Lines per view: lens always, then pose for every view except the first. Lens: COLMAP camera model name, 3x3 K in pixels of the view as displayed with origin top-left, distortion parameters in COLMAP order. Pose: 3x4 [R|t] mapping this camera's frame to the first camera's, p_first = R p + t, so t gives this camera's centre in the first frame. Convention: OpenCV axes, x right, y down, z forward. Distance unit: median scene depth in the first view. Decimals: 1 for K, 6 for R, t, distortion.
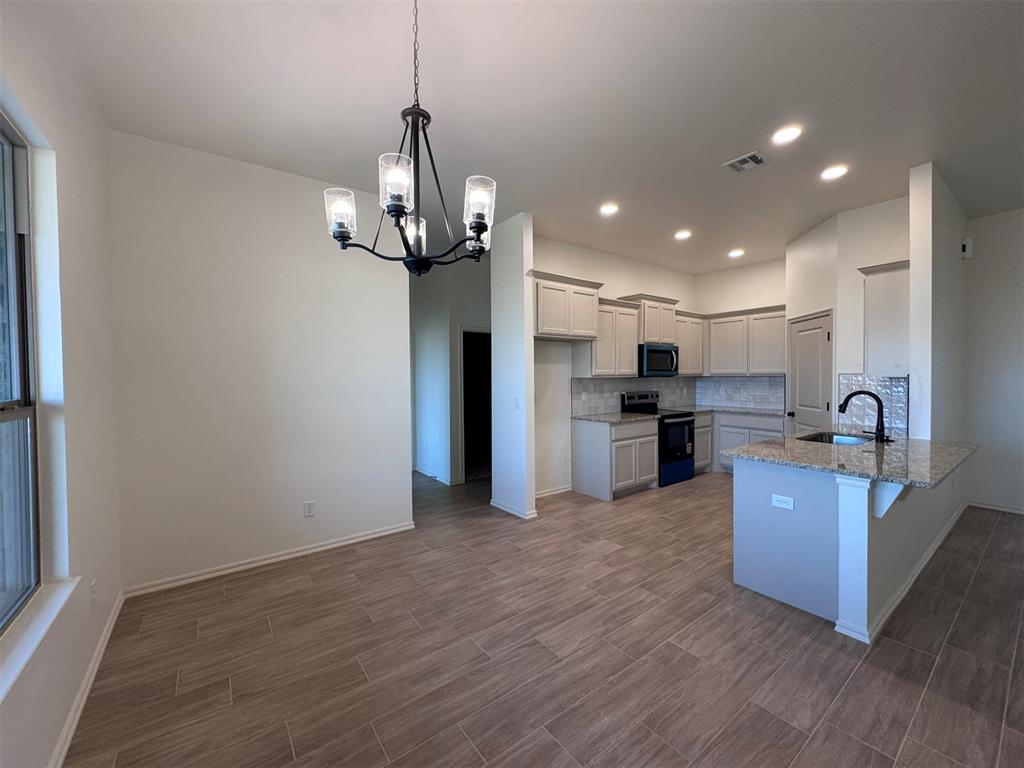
lens RADIAL K [[406.7, 0, 512.0], [0, 406.7, 384.0], [0, 0, 1]] dist [-0.001329, 0.000127]
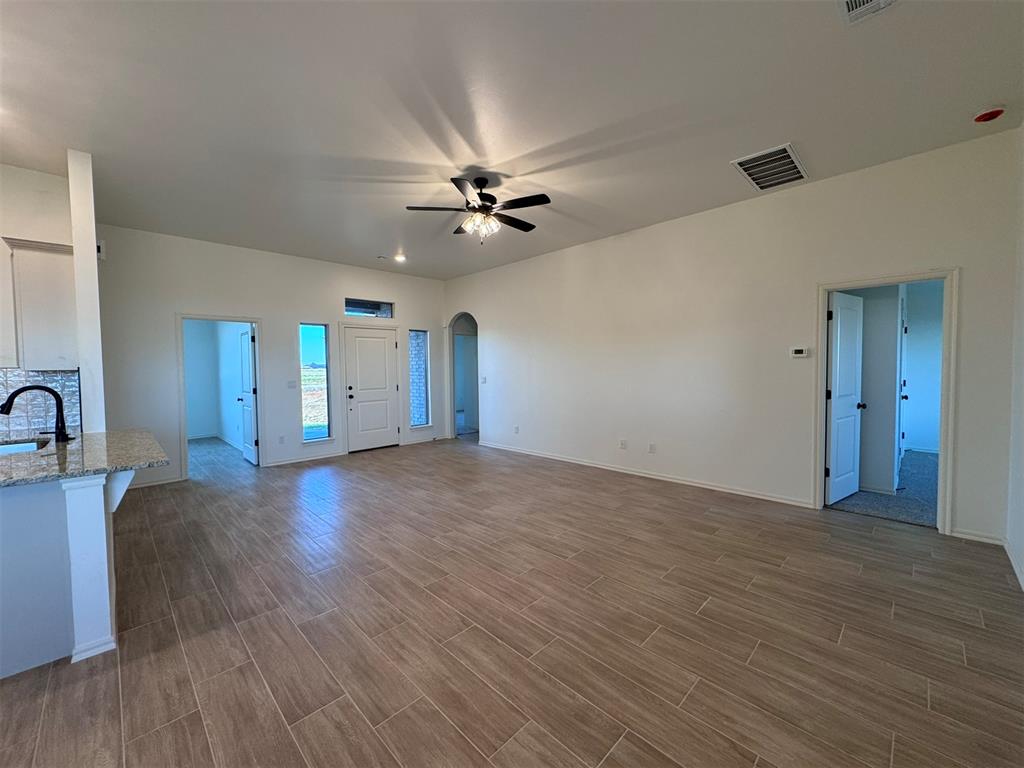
lens RADIAL K [[410.5, 0, 507.6], [0, 410.5, 381.8], [0, 0, 1]] dist [0.002133, 0.000687]
pose [[-0.129721, -0.026865, 0.991187, -0.091080], [0.040016, 0.998677, 0.032305, 0.016178], [-0.990743, 0.043854, -0.128474, 0.105008]]
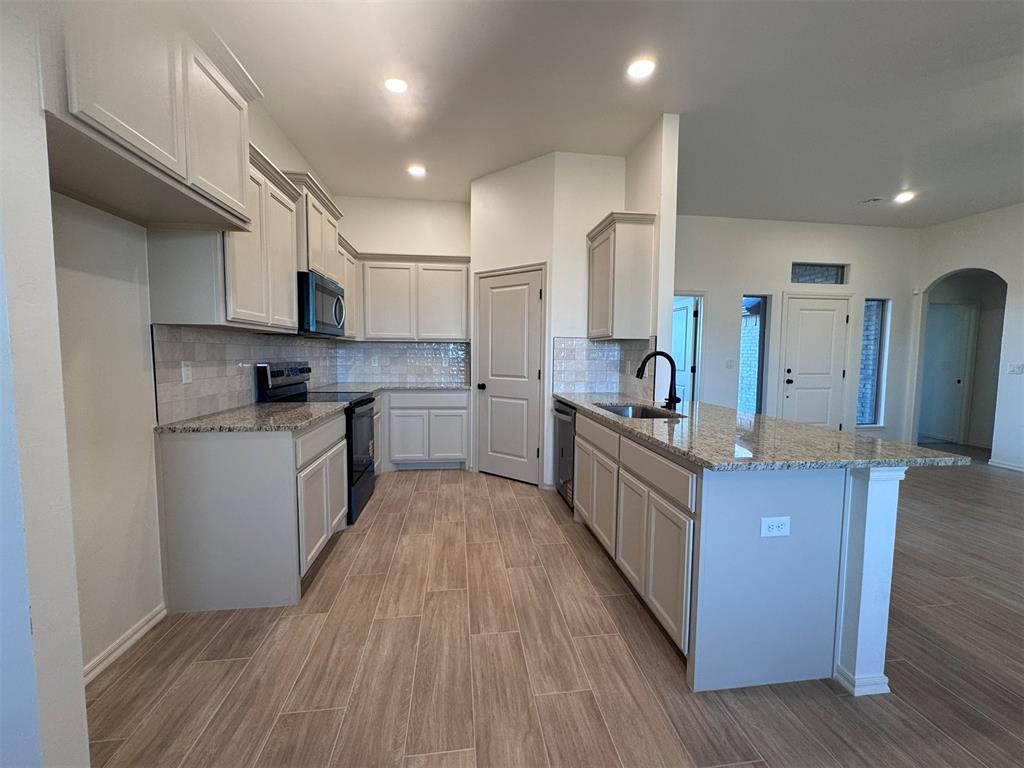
lens RADIAL K [[406.7, 0, 512.0], [0, 406.7, 384.0], [0, 0, 1]] dist [-0.001329, 0.000127]
pose [[0.488646, -0.054318, 0.870790, -0.023788], [0.007676, 0.998289, 0.057964, 0.025952], [-0.872448, -0.021640, 0.488227, 0.668499]]
